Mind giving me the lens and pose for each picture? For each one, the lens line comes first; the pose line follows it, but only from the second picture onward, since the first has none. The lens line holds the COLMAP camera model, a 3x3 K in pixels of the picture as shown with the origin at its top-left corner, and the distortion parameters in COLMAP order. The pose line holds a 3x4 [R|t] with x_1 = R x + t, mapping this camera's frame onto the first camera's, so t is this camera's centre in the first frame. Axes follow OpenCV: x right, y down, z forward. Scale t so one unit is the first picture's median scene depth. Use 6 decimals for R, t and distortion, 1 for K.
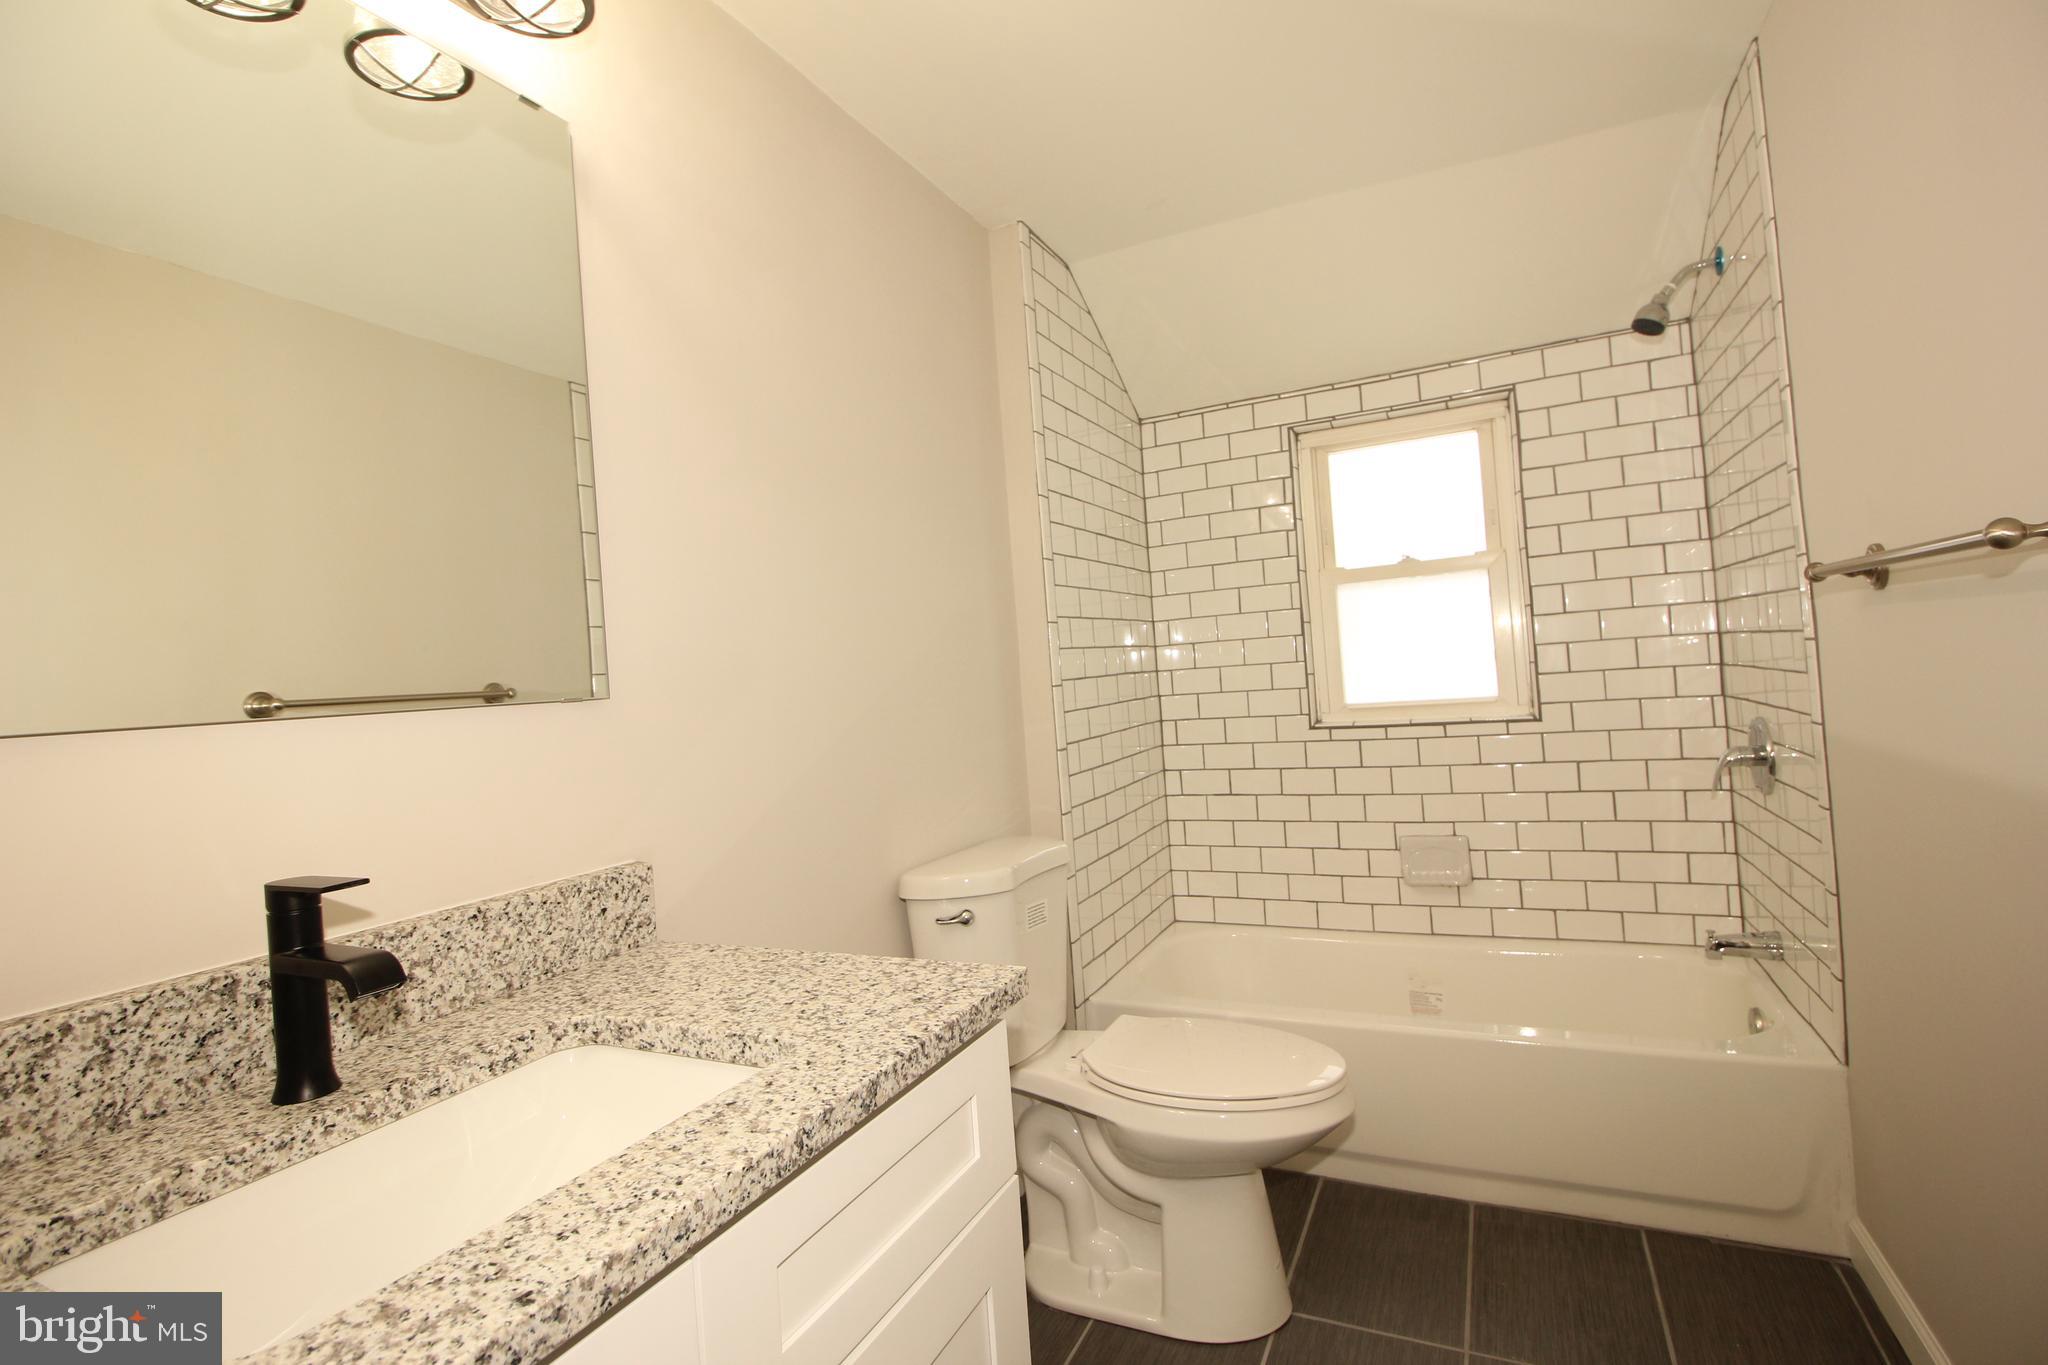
lens RADIAL K [[965.0, 0, 1018.1], [0, 965.0, 661.6], [0, 0, 1]] dist [0.000264, -0.011770]
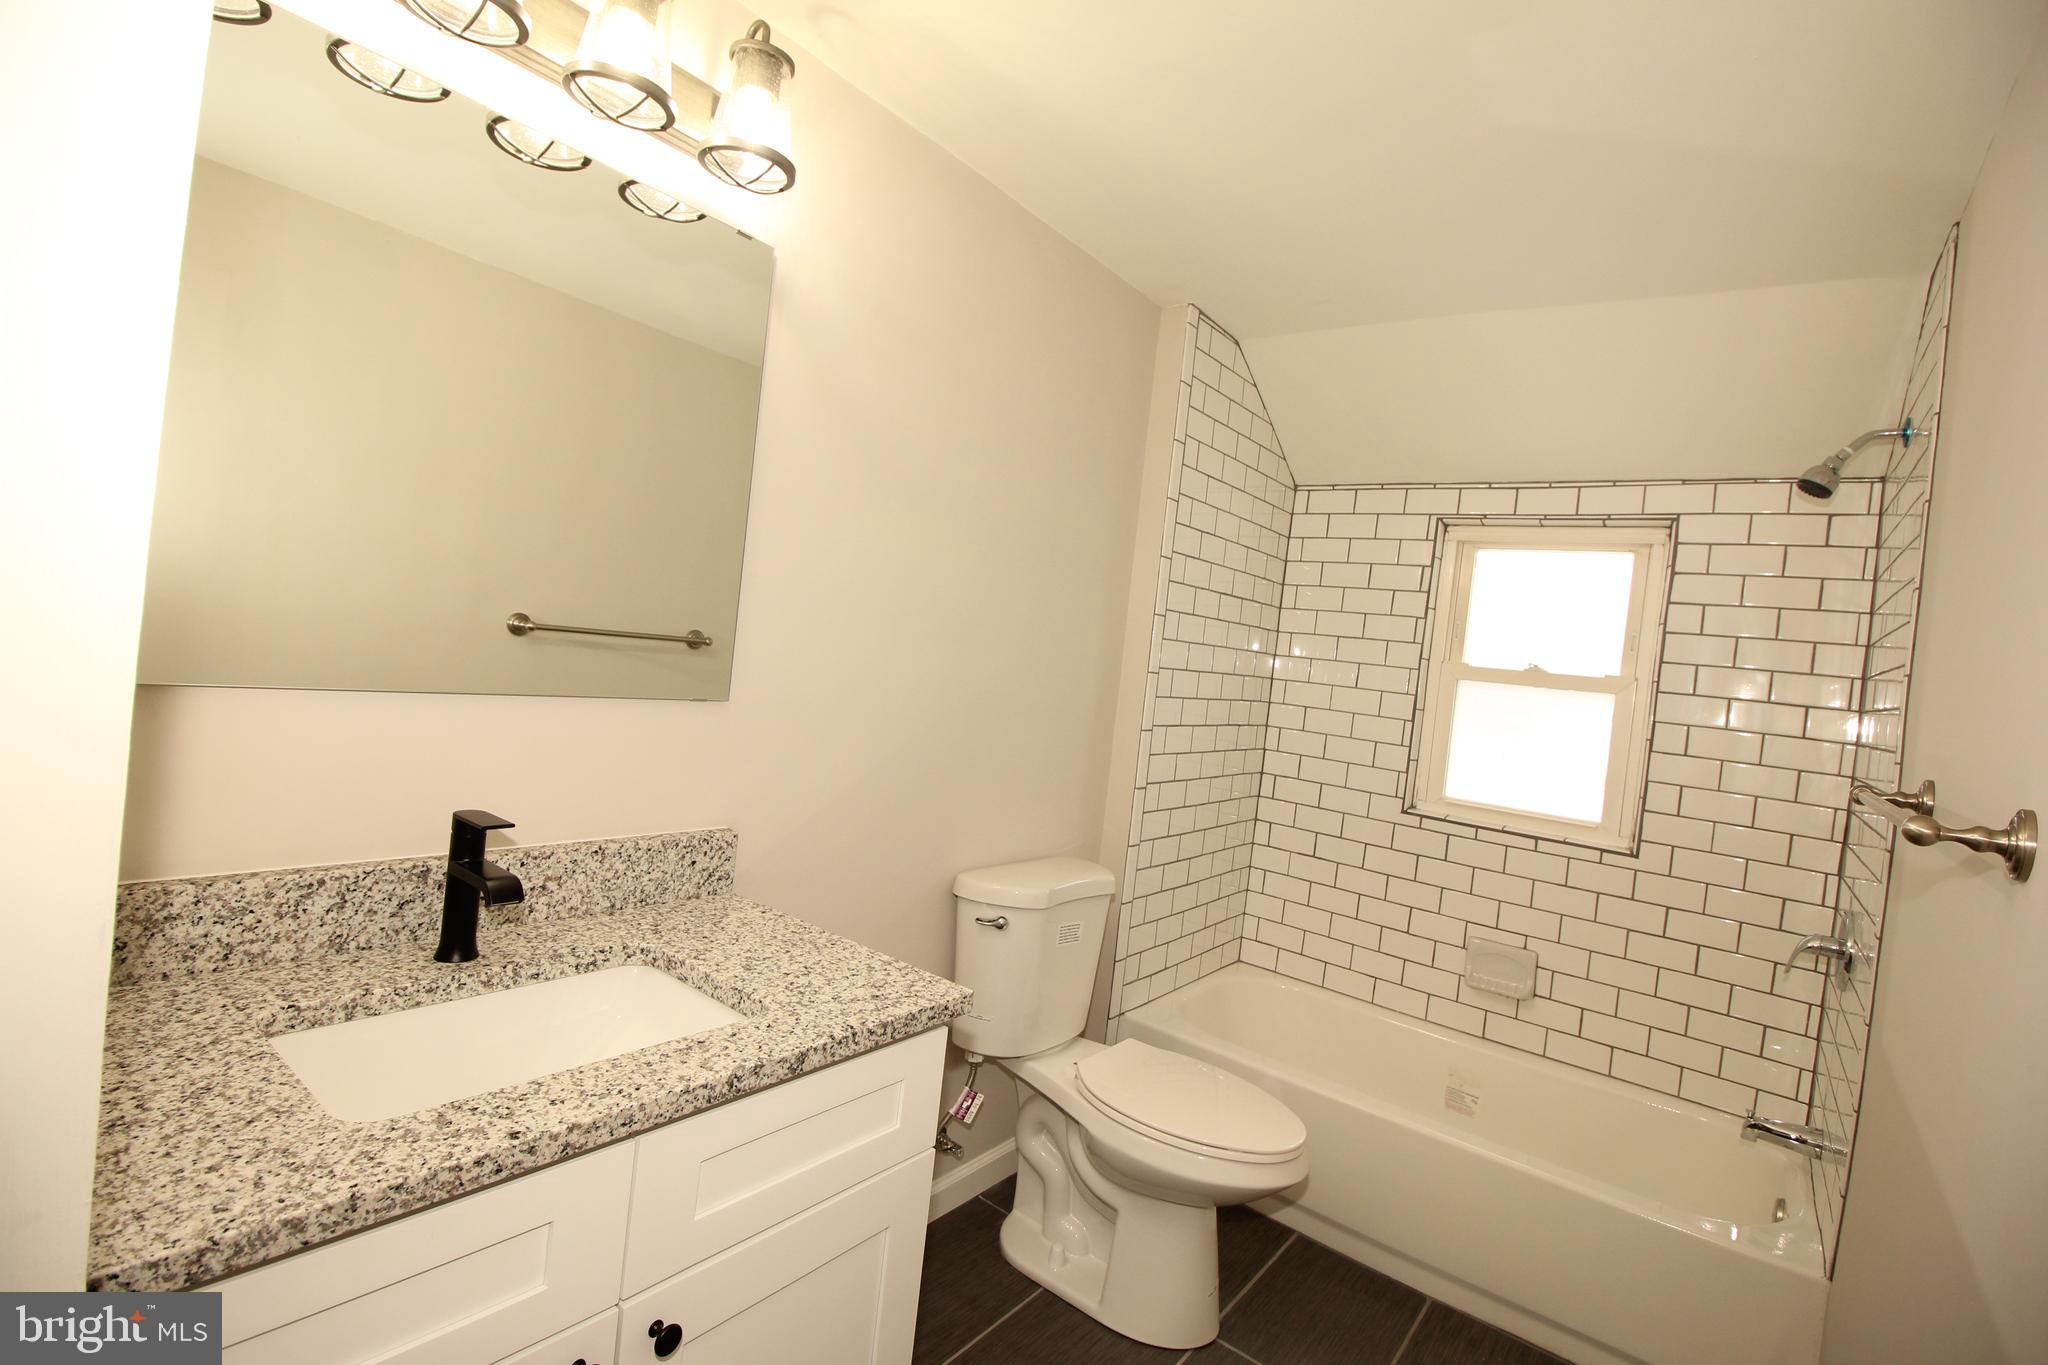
lens RADIAL K [[939.0, 0, 1011.5], [0, 939.0, 660.9], [0, 0, 1]] dist [0.000028, -0.013023]
pose [[0.961488, 0.181646, -0.206267, 0.195786], [-0.176817, 0.983357, 0.041766, -0.138970], [0.210421, -0.003685, 0.977604, -0.149416]]
